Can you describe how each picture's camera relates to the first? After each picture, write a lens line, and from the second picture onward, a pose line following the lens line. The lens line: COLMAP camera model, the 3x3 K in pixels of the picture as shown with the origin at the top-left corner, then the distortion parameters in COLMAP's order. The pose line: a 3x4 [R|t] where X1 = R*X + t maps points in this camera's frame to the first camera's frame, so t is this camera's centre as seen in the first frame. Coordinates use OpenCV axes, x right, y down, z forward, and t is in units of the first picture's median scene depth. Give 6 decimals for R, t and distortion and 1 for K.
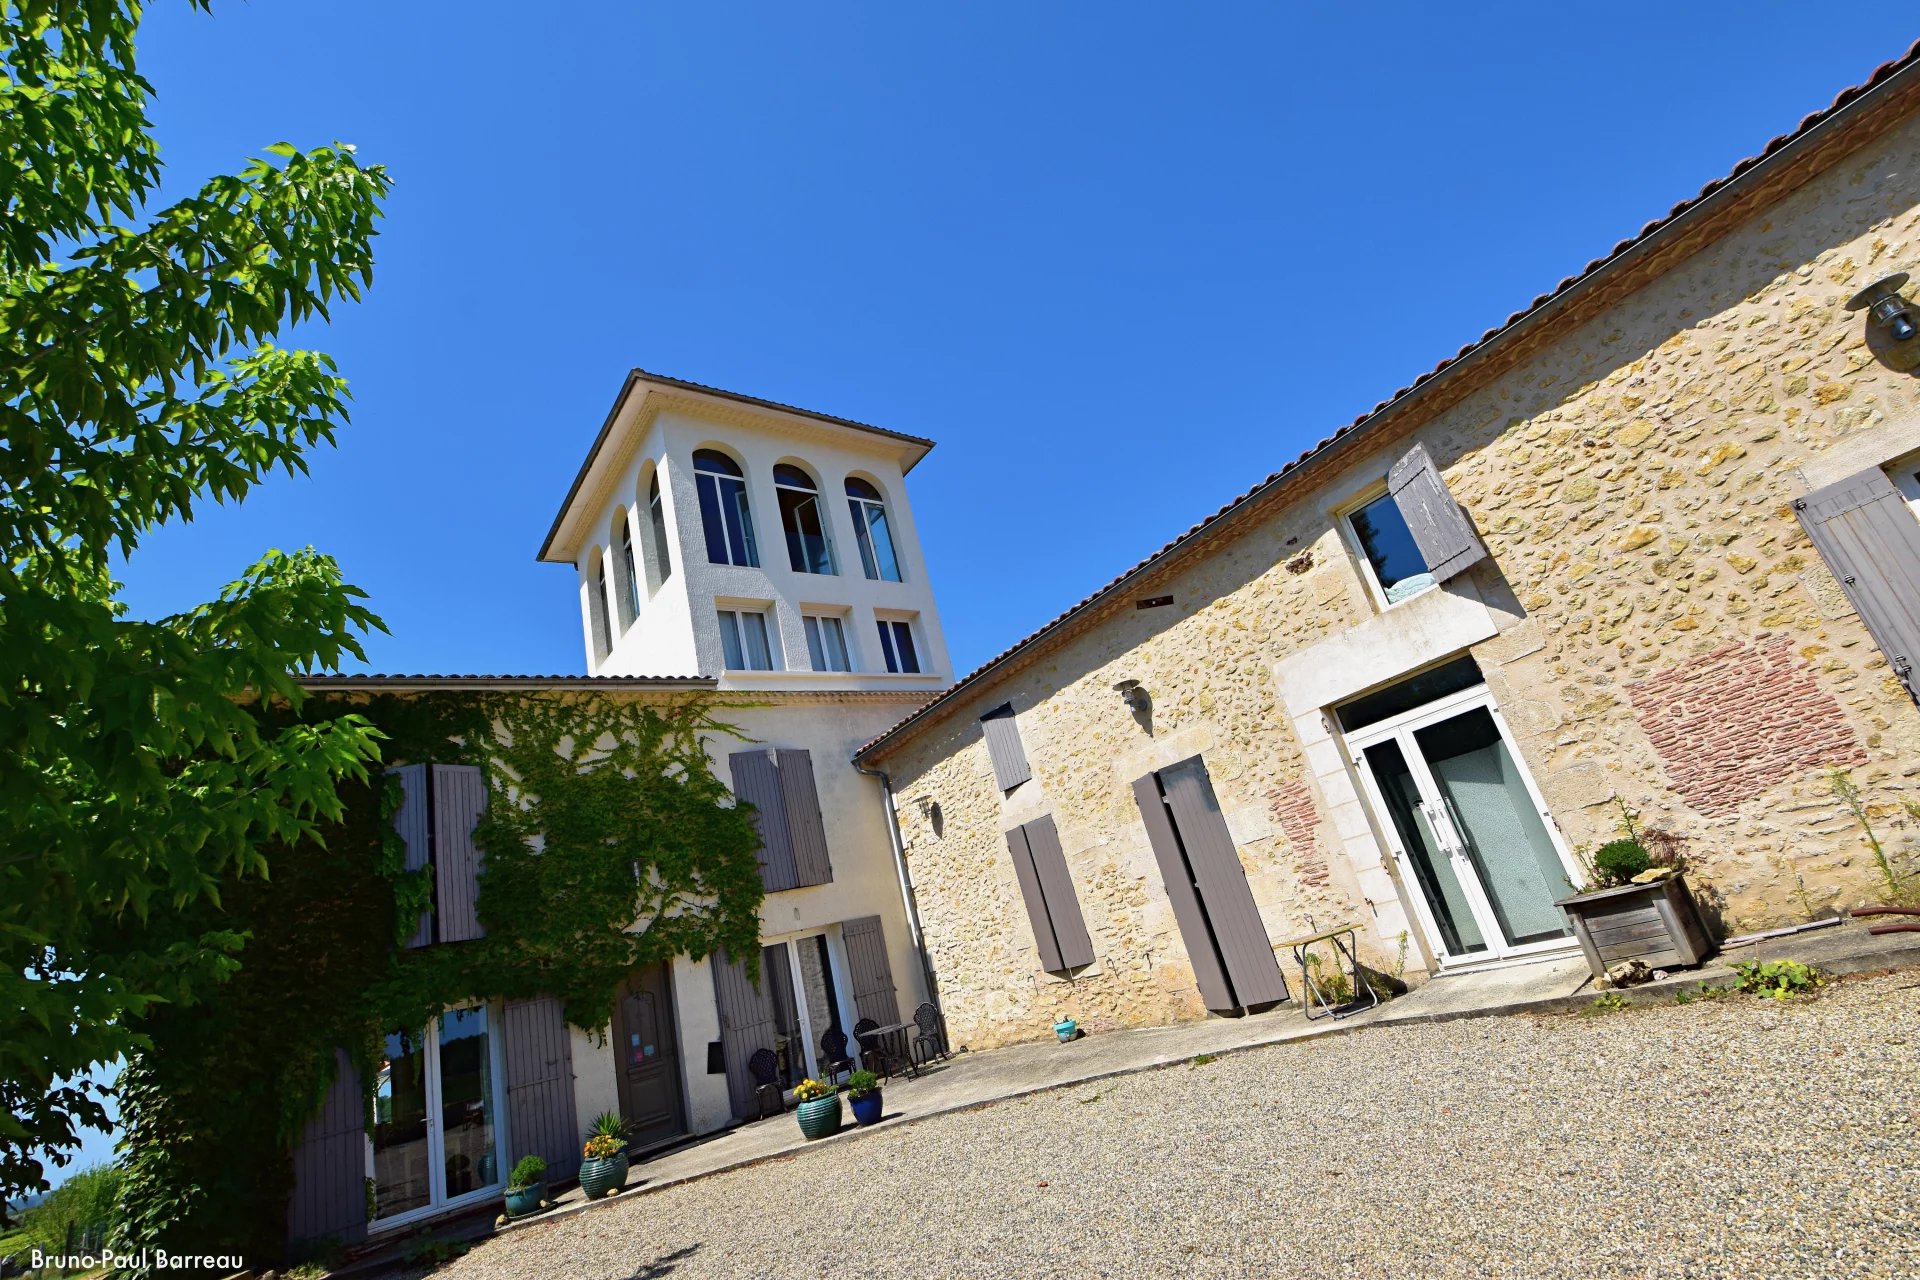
lens RADIAL K [[867.4, 0, 960.0], [0, 867.4, 640.0], [0, 0, 1]] dist [0.002213, -0.021172]
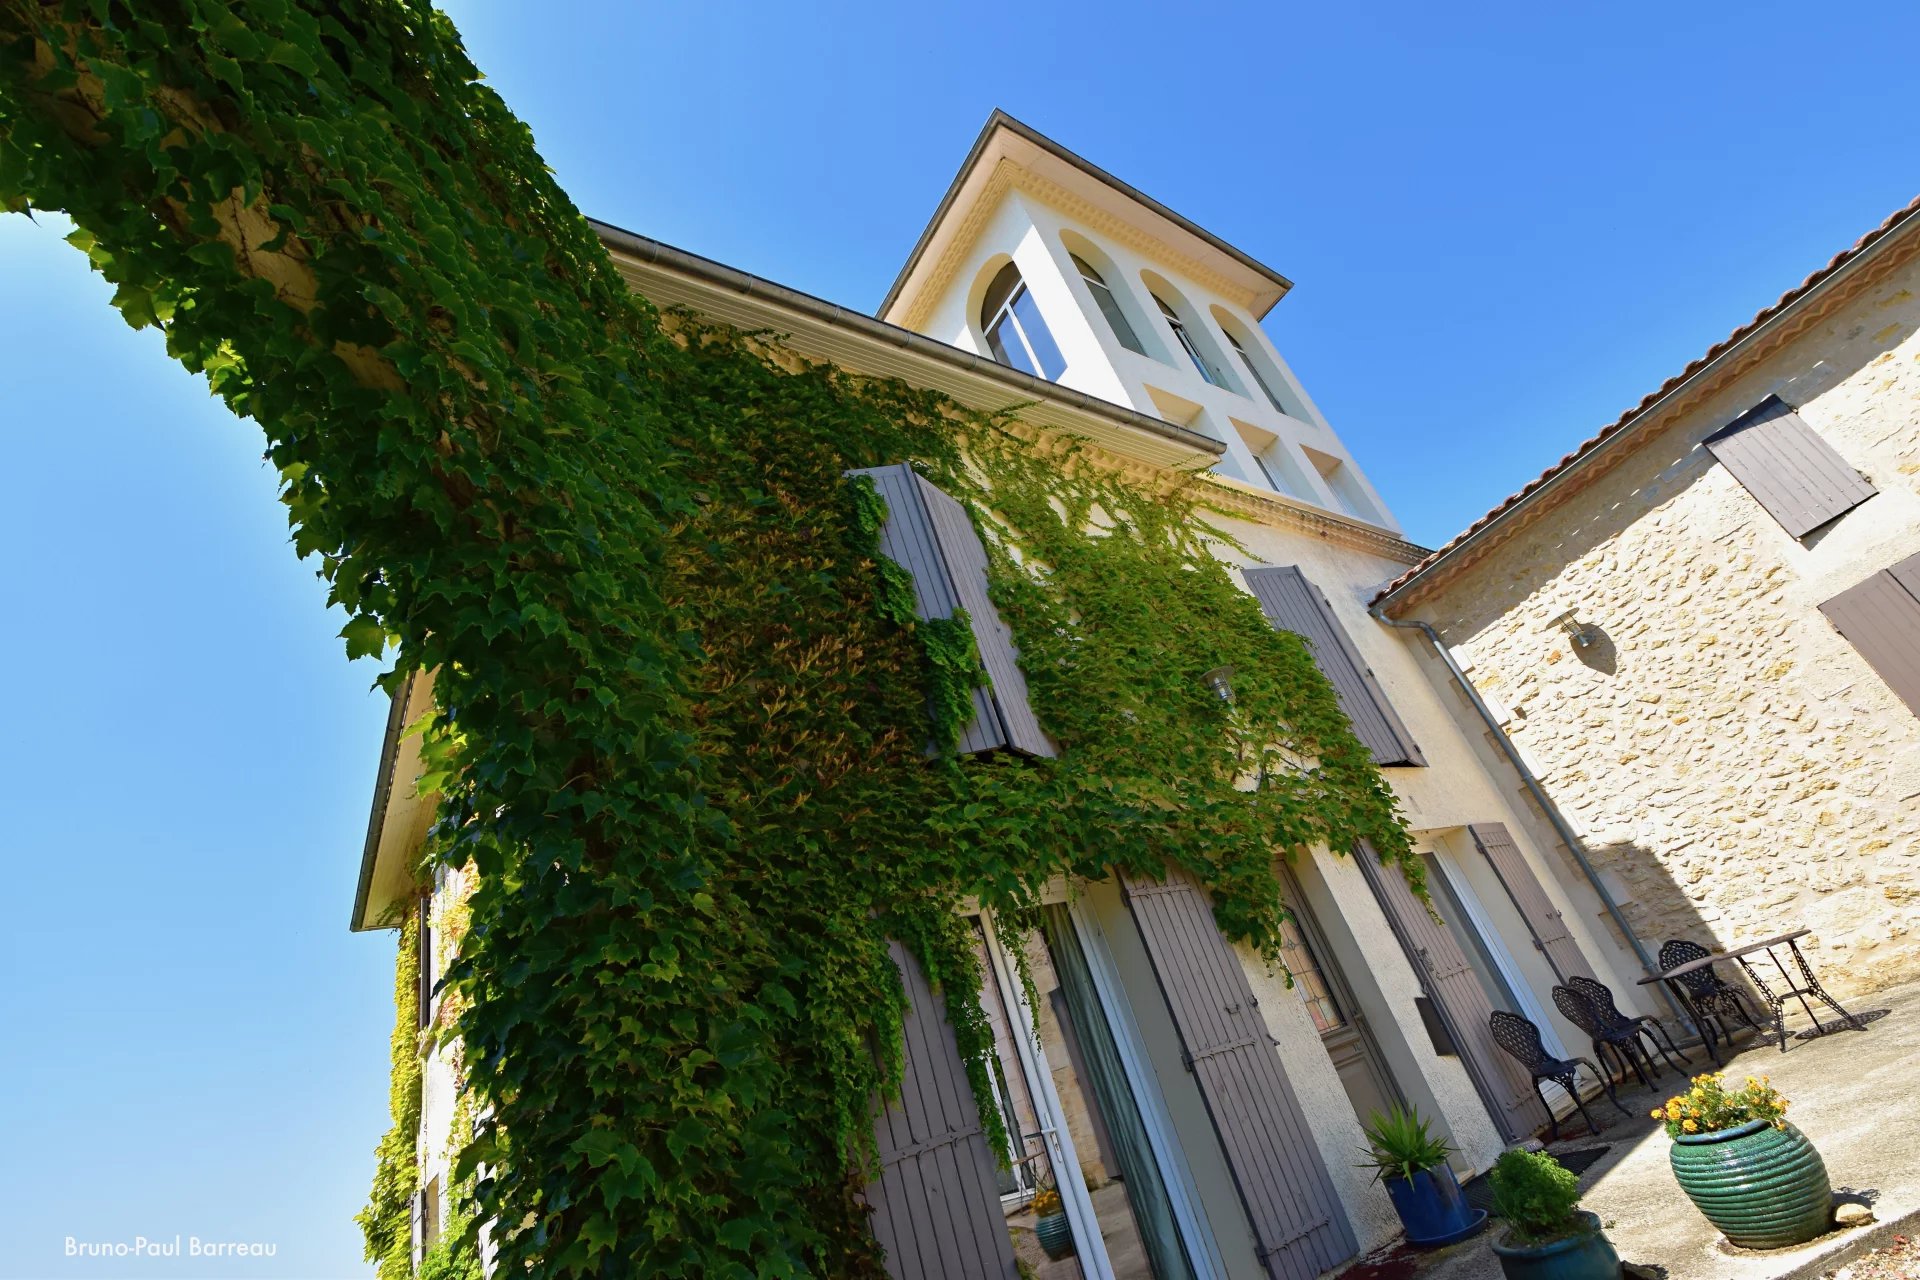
lens RADIAL K [[867.4, 0, 960.0], [0, 867.4, 640.0], [0, 0, 1]] dist [0.002213, -0.021172]
pose [[0.996734, -0.067741, -0.043969, -0.498387], [0.060380, 0.986641, -0.151308, 0.297577], [0.053632, 0.148159, 0.987508, 0.415544]]
